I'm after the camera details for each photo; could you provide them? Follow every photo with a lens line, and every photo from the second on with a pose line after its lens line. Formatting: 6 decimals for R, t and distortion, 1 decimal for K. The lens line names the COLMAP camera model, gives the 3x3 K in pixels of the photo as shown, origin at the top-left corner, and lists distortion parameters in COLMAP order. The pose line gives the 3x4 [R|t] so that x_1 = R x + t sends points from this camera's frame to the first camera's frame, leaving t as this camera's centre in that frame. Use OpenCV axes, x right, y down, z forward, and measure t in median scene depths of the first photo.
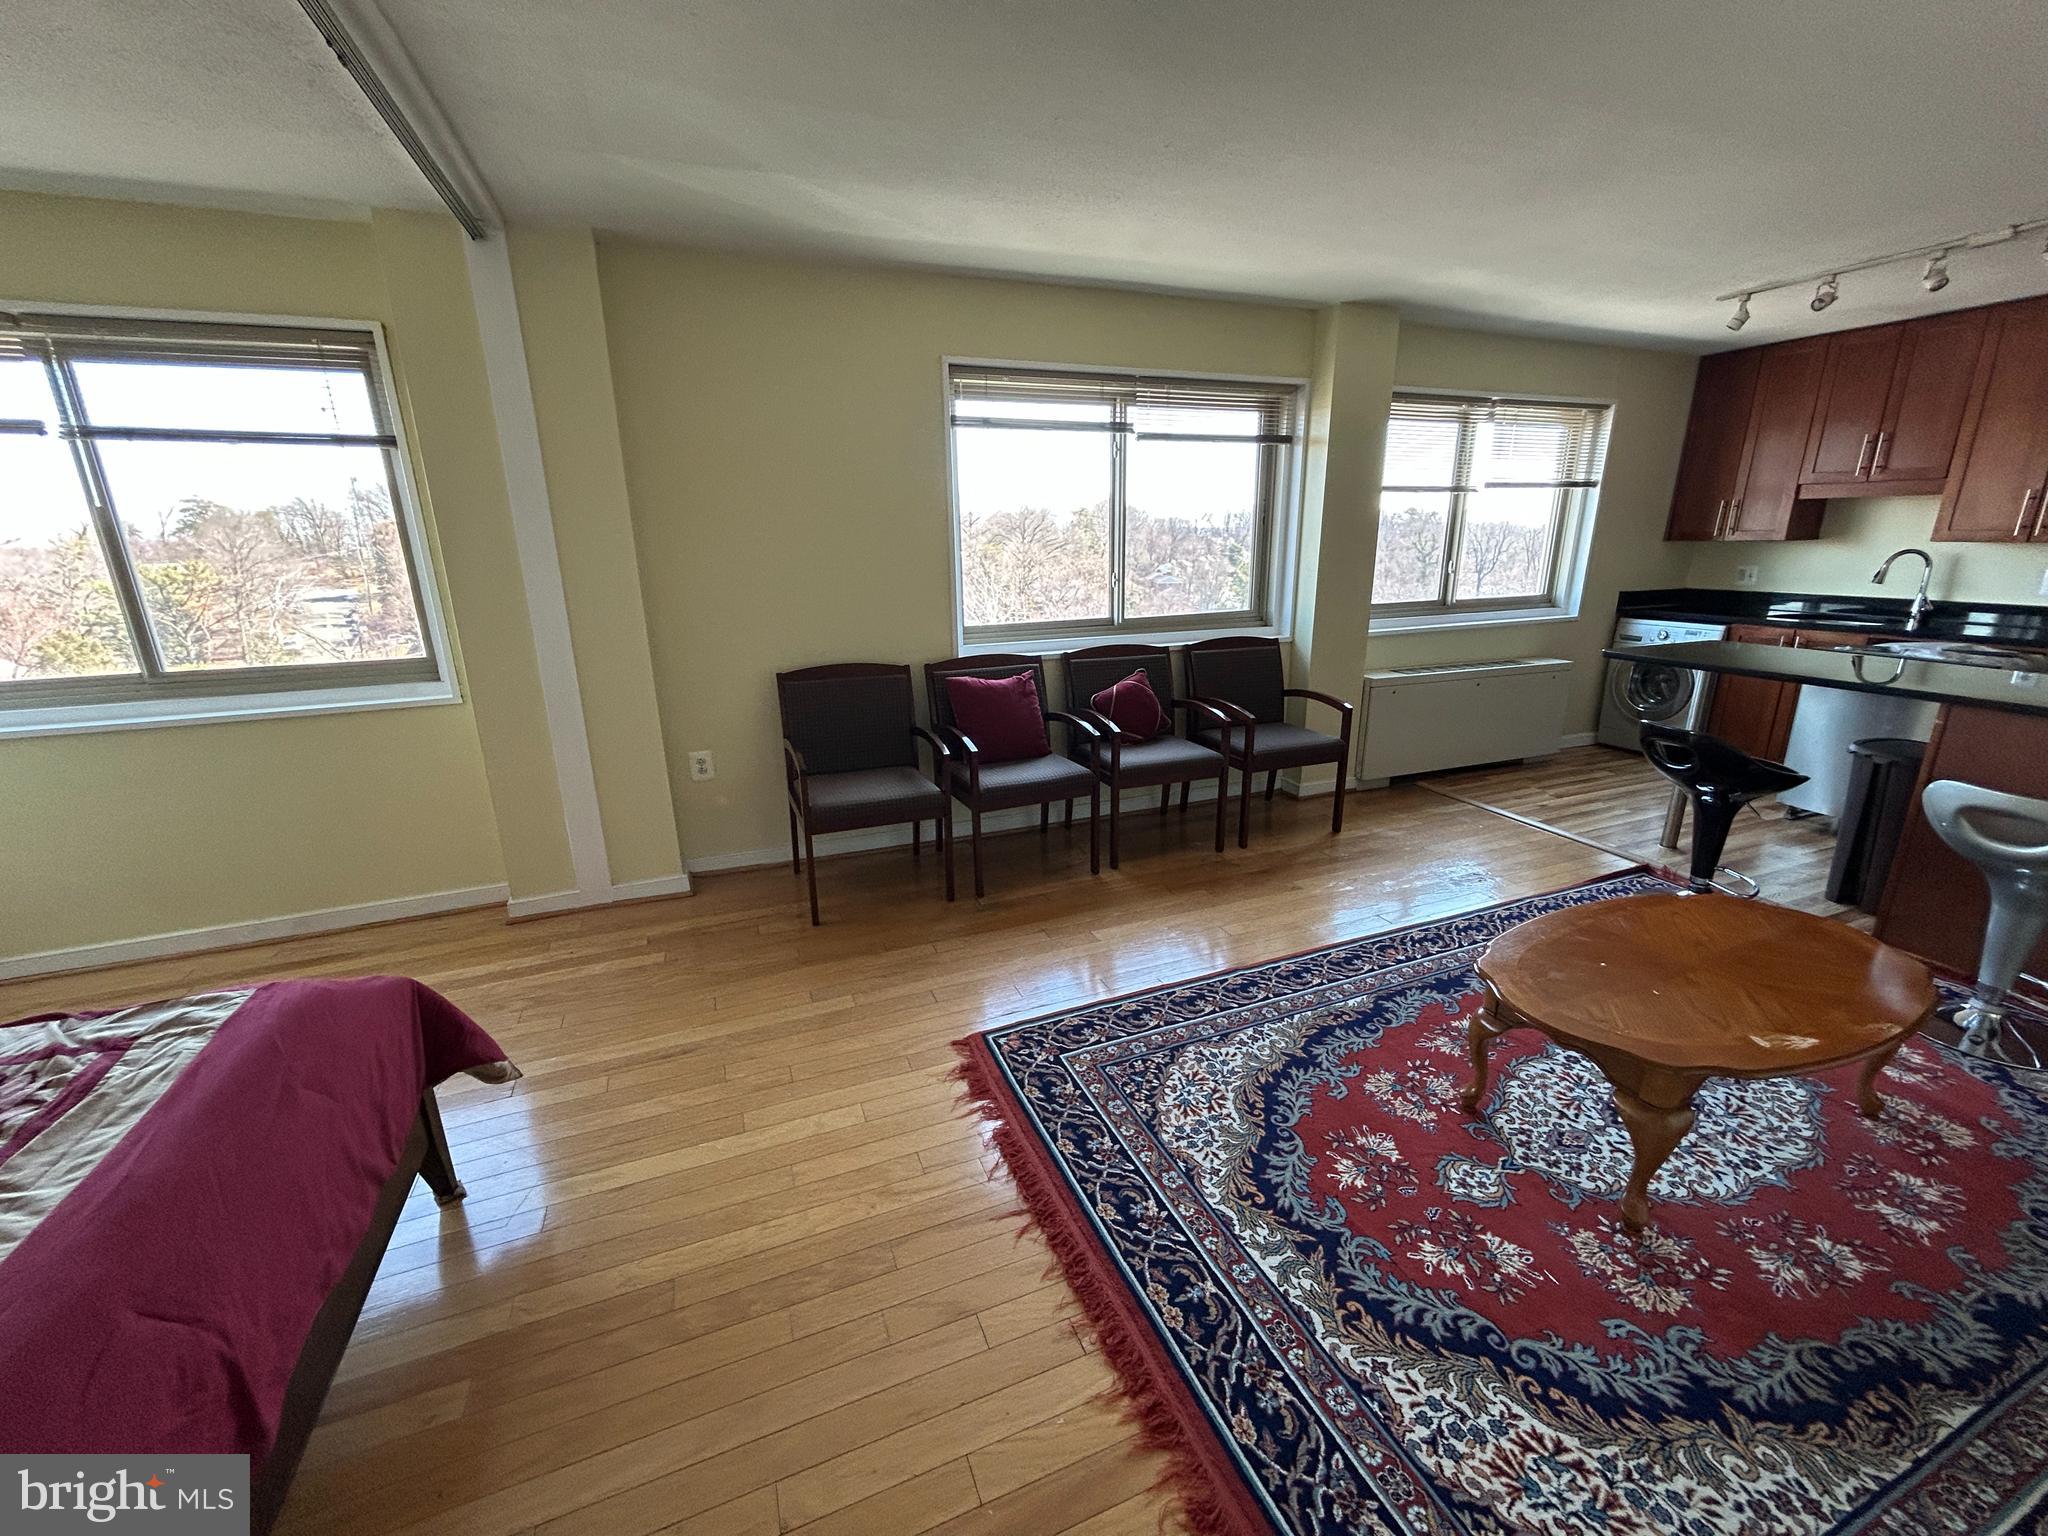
lens RADIAL K [[819.3, 0, 1019.3], [0, 819.3, 763.3], [0, 0, 1]] dist [-0.000810, -0.000468]
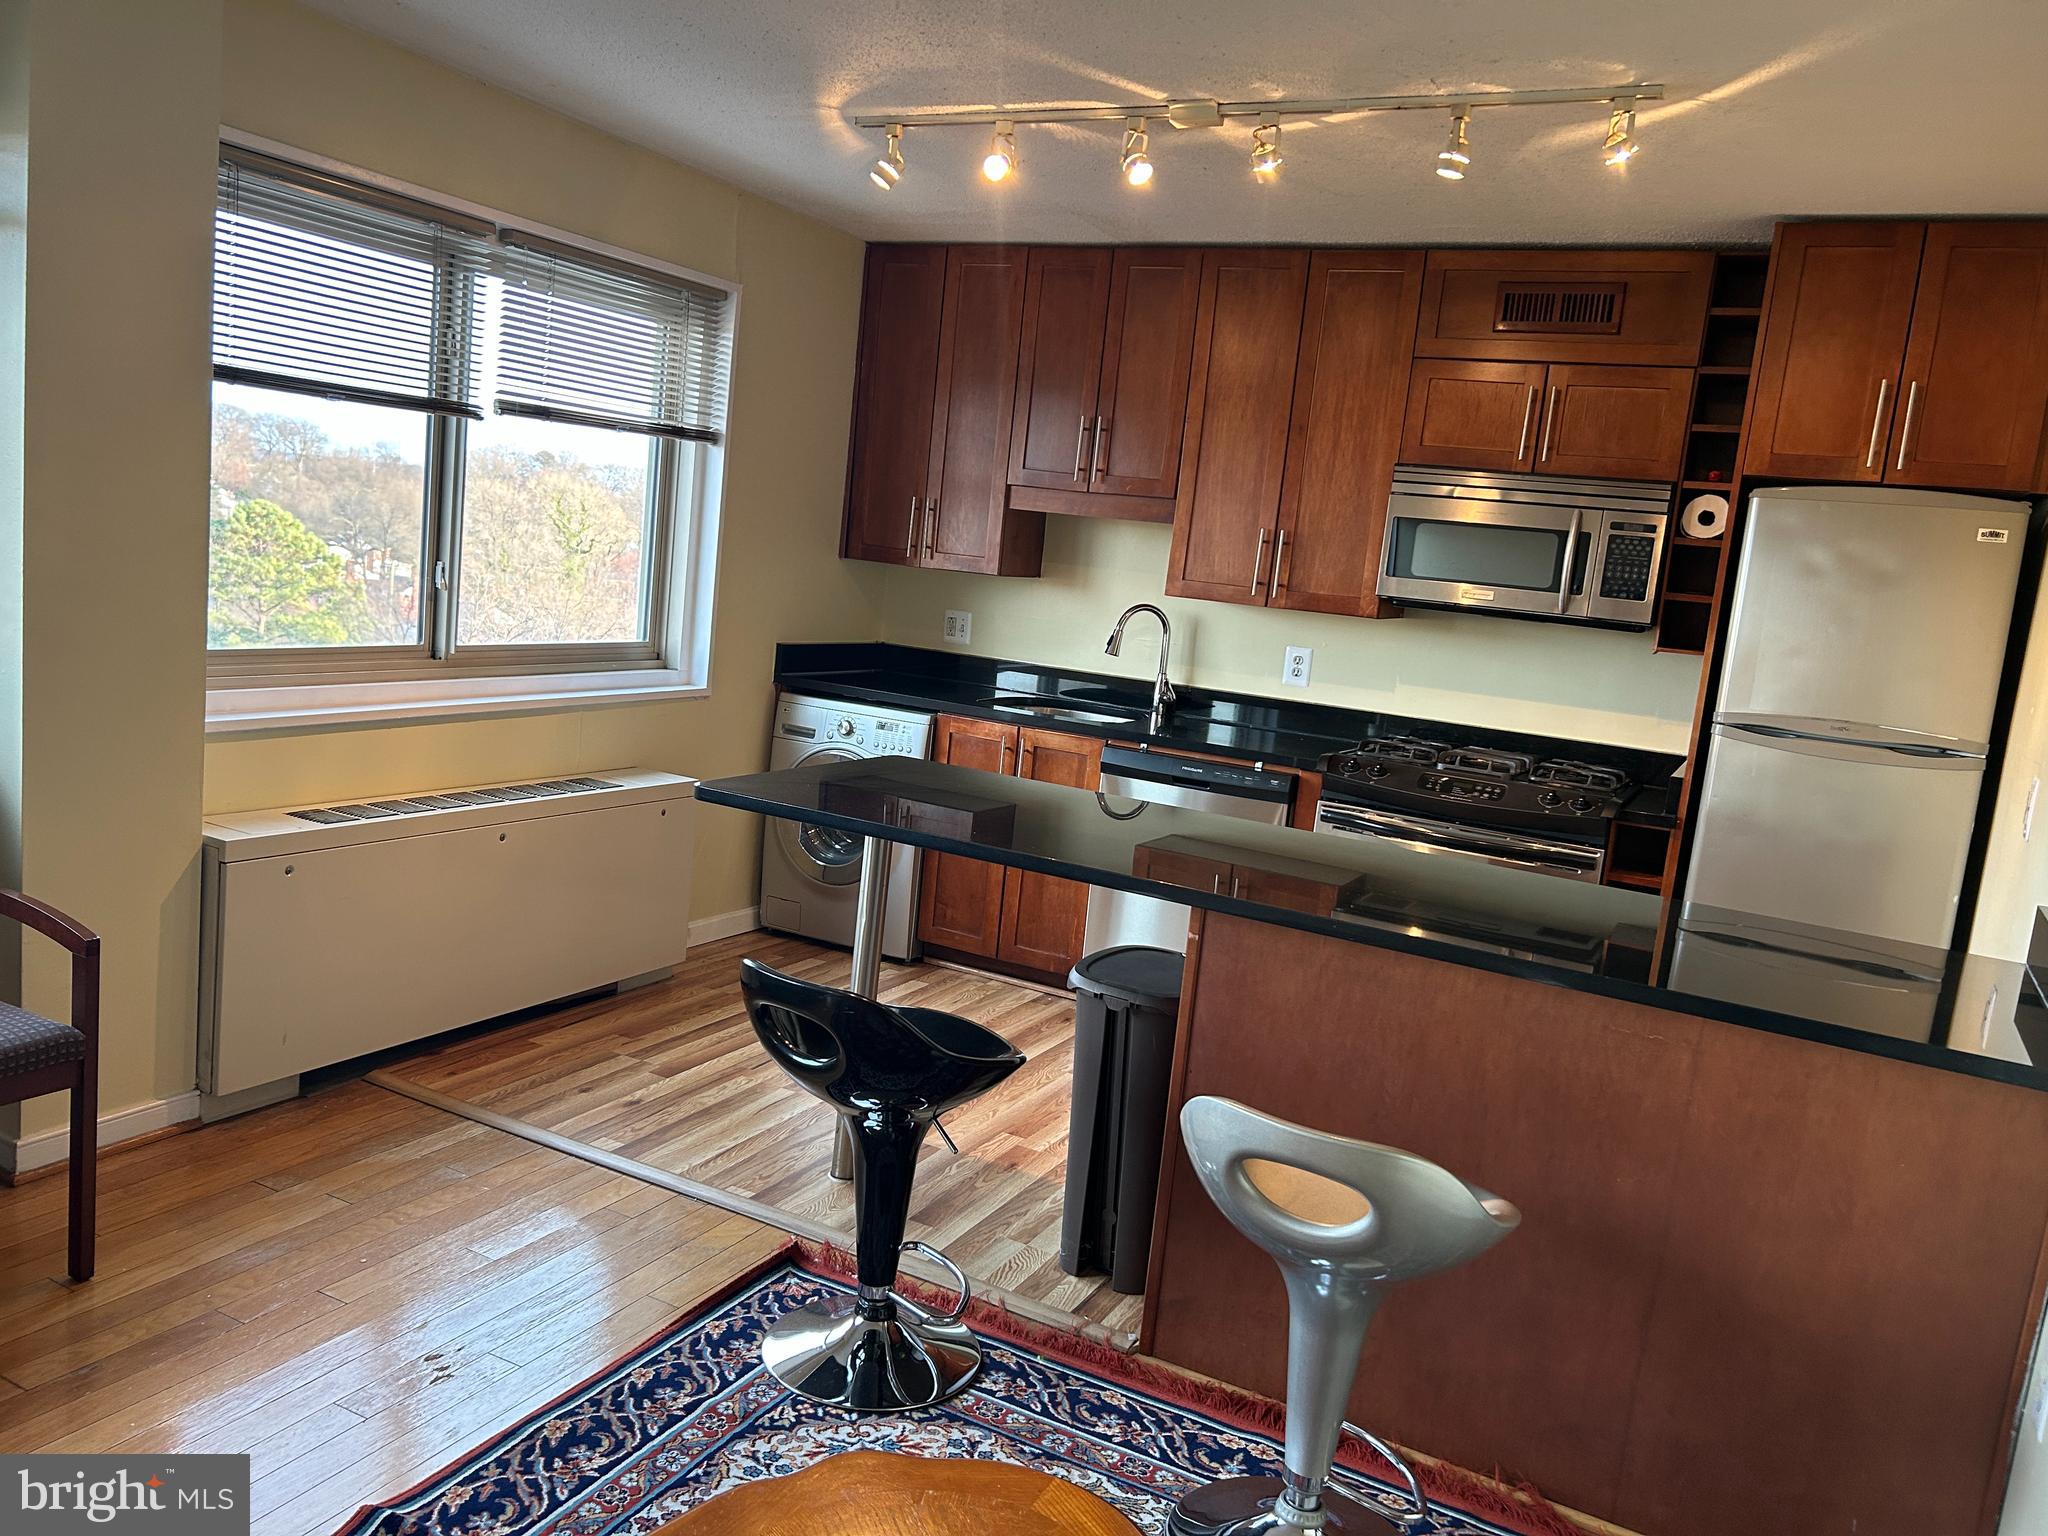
lens RADIAL K [[1506.6, 0, 1024.0], [0, 1506.6, 768.0], [0, 0, 1]] dist [-0.000220, -0.004483]
pose [[0.744701, -0.005916, 0.667372, 0.196842], [0.066918, 0.995583, -0.065846, -0.053822], [-0.664035, 0.093695, 0.741808, 0.170880]]
